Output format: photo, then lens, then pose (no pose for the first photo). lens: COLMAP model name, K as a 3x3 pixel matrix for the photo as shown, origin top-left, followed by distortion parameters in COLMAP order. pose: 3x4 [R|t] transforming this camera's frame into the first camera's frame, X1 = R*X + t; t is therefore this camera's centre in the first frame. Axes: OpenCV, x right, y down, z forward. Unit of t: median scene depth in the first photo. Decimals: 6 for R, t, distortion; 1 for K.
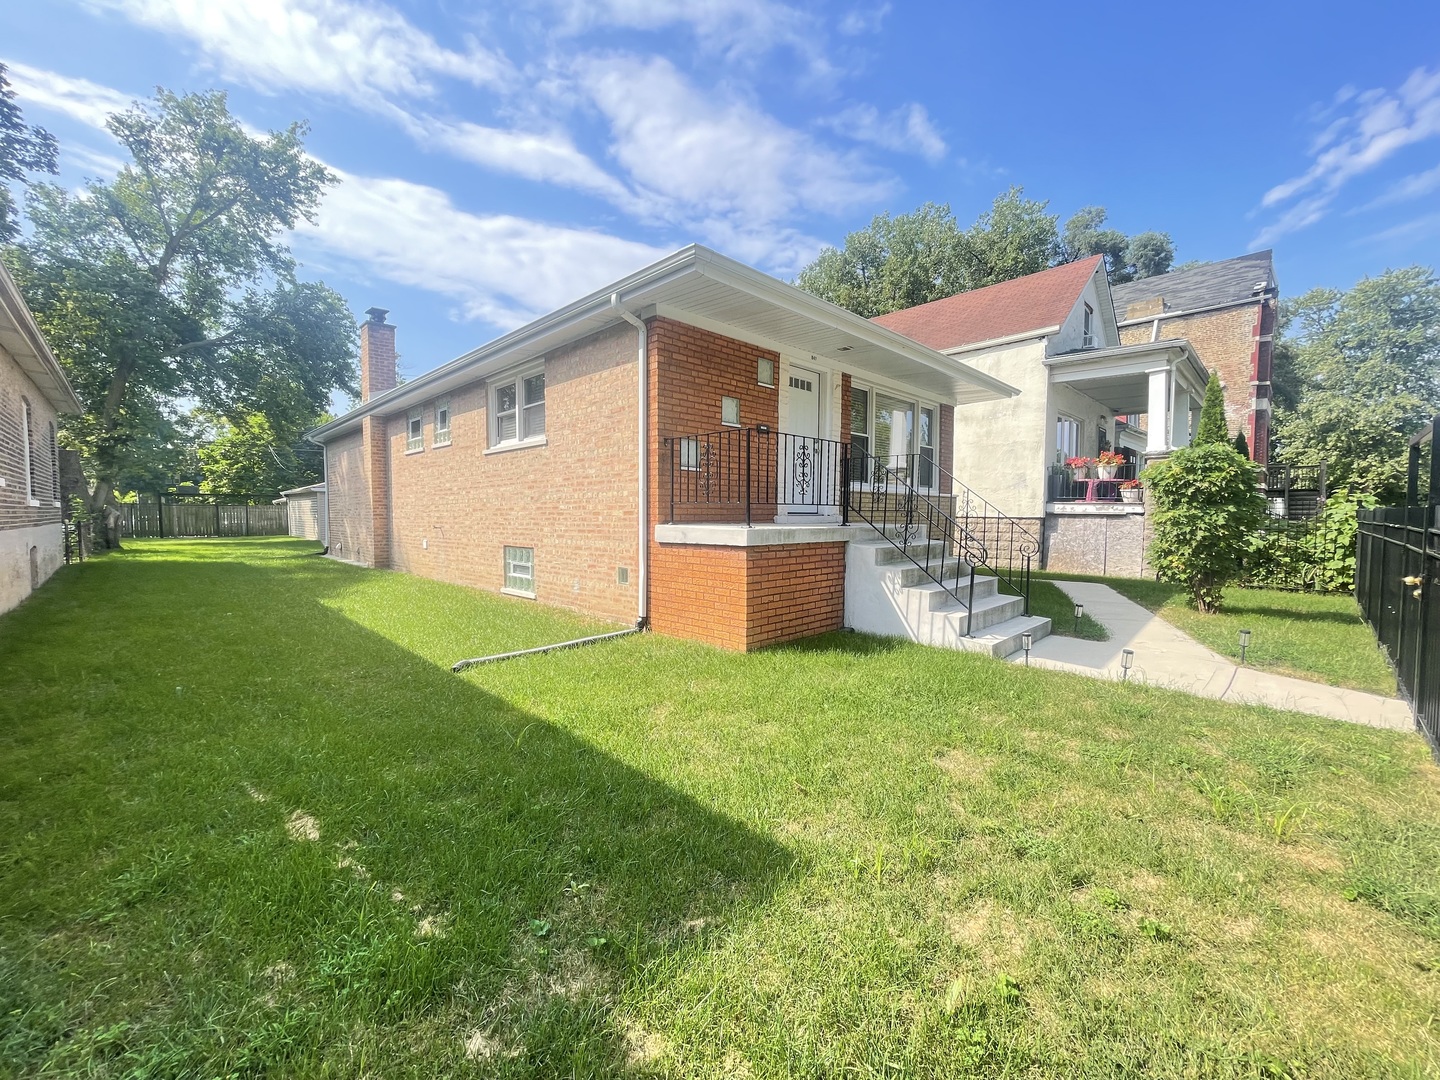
lens RADIAL K [[579.3, 0, 729.4], [0, 579.3, 541.4], [0, 0, 1]] dist [0.005972, -0.000835]
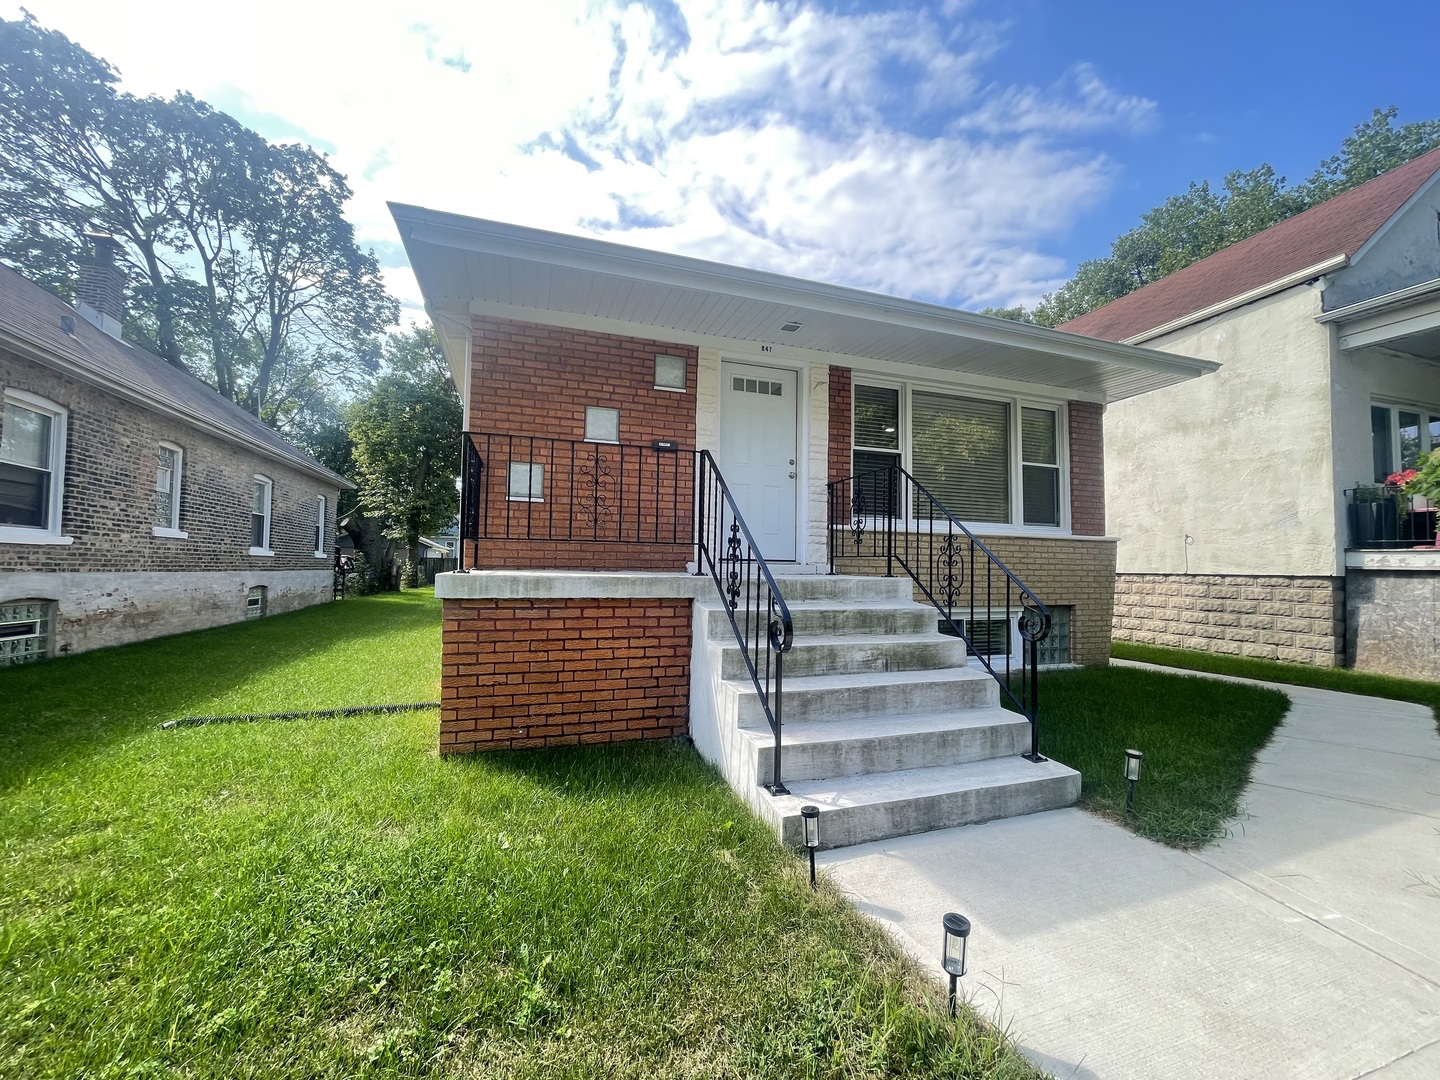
lens RADIAL K [[579.3, 0, 722.8], [0, 579.3, 542.6], [0, 0, 1]] dist [0.005972, -0.000835]
pose [[0.896826, -0.011654, -0.442230, 0.268649], [-0.031562, 0.995420, -0.090240, -0.002869], [0.441256, 0.094887, 0.892351, 0.221599]]
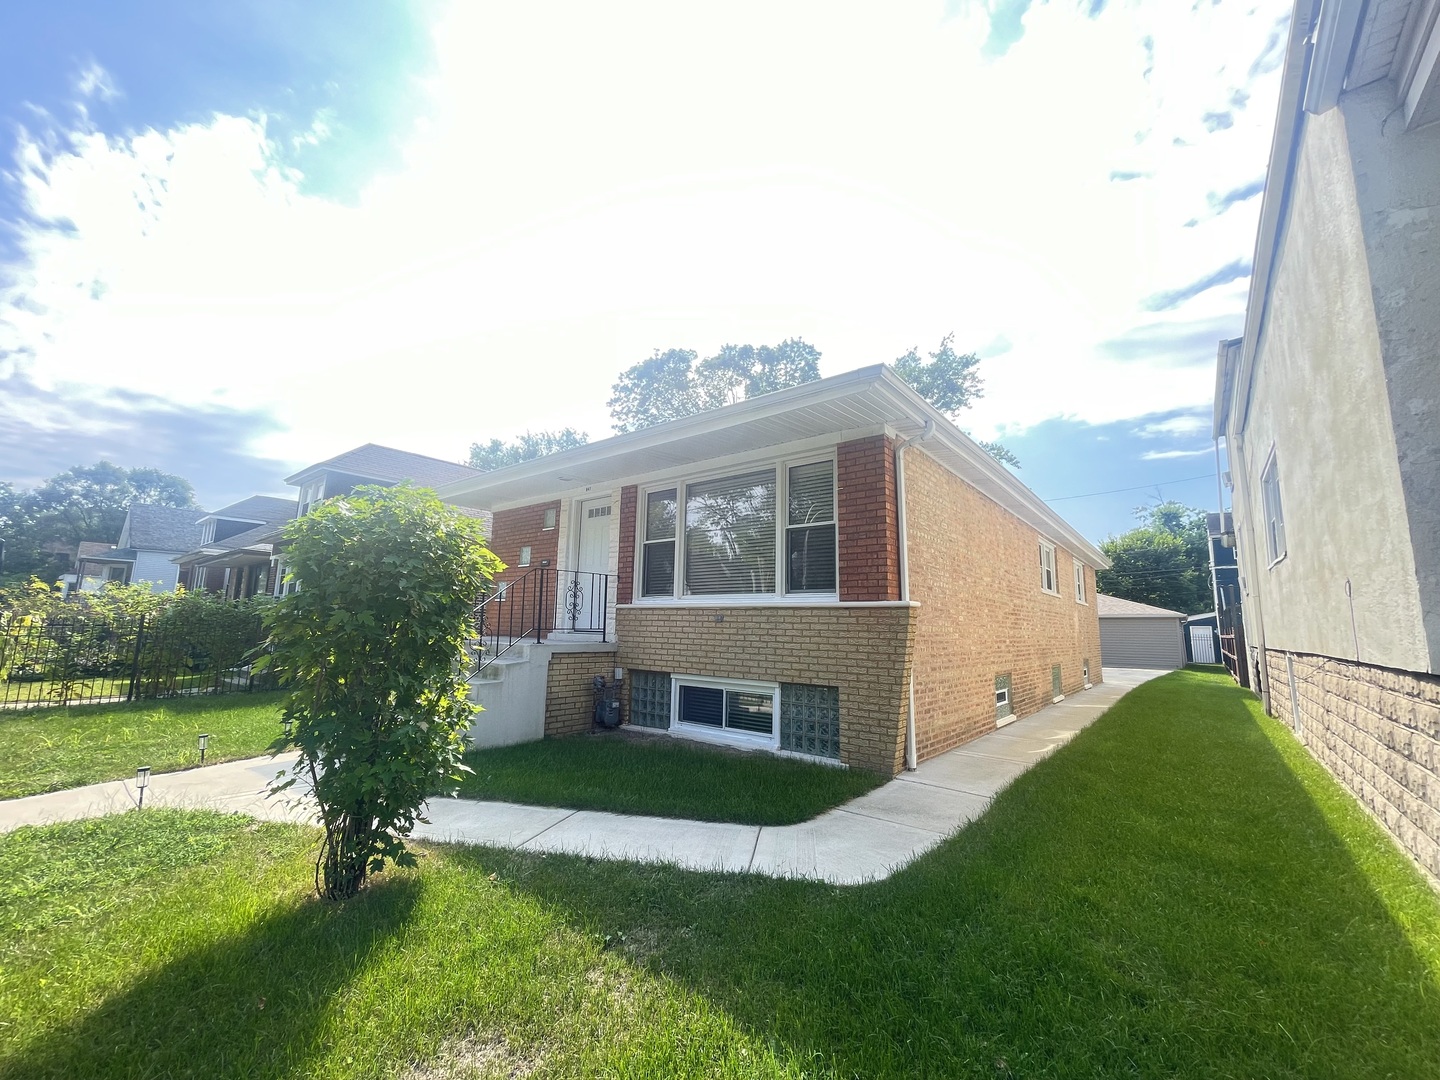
lens RADIAL K [[579.3, 0, 717.2], [0, 579.3, 541.7], [0, 0, 1]] dist [0.005972, -0.000835]
pose [[0.098171, -0.143437, -0.984778, 0.798369], [-0.066444, 0.986405, -0.150298, -0.043541], [0.992949, 0.080188, 0.087306, 0.742023]]
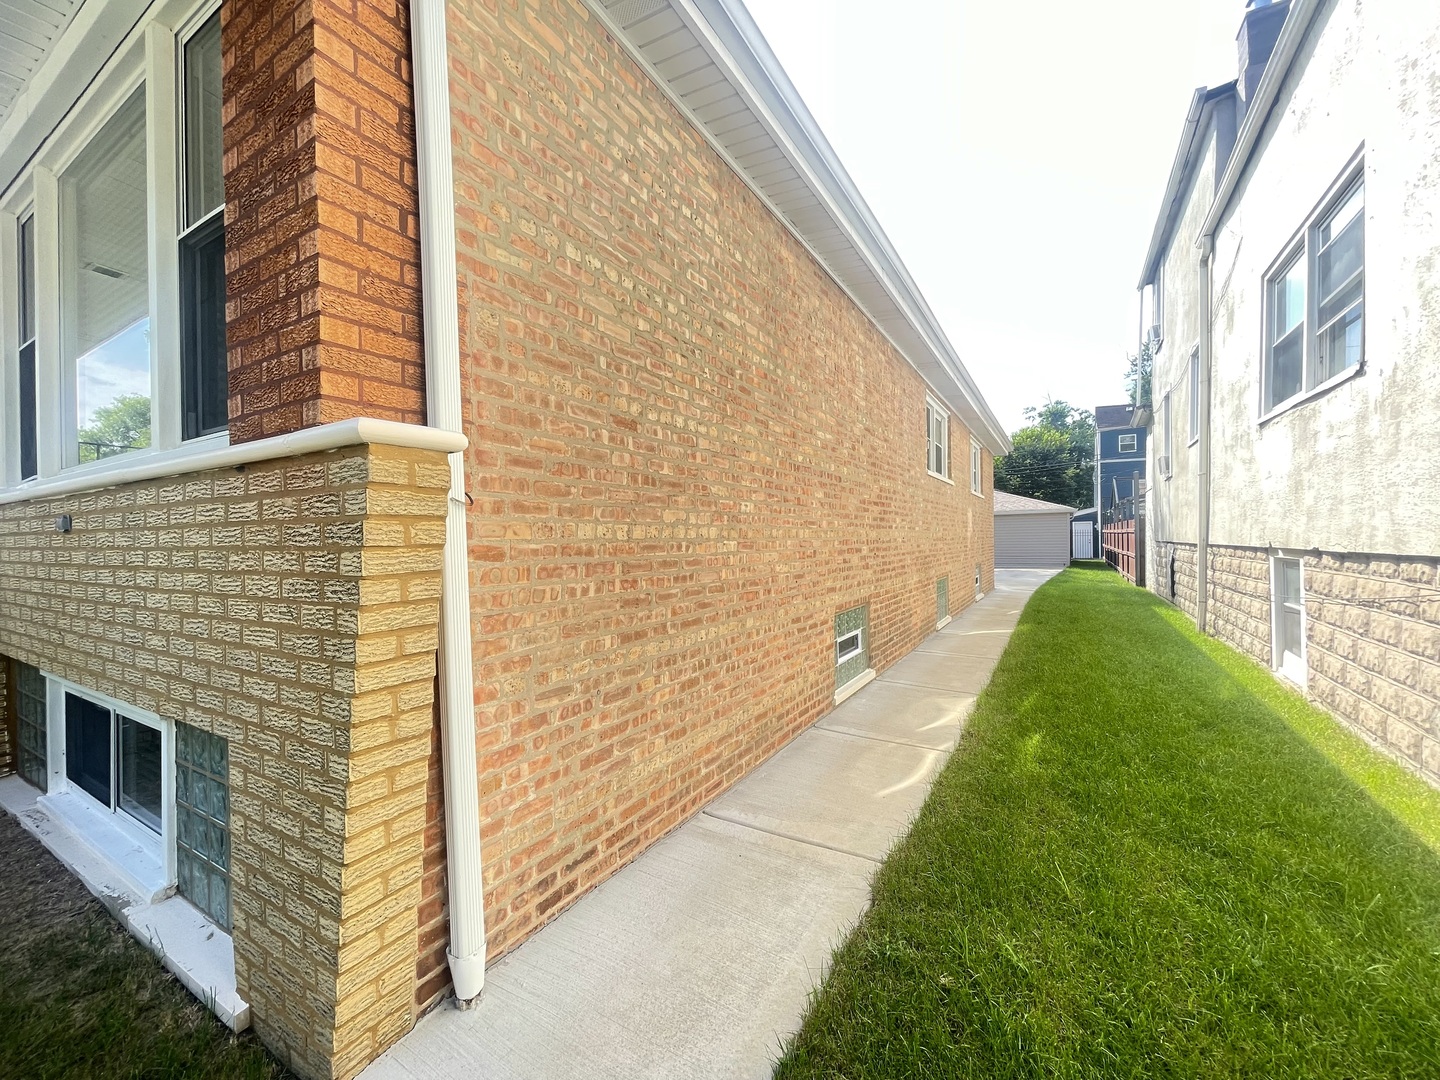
lens RADIAL K [[579.3, 0, 718.2], [0, 579.3, 534.6], [0, 0, 1]] dist [0.005972, -0.000835]
pose [[0.242672, -0.007120, -0.970082, 0.491738], [-0.033038, 0.999332, -0.015599, -0.054285], [0.969546, 0.035835, 0.242275, 0.965081]]
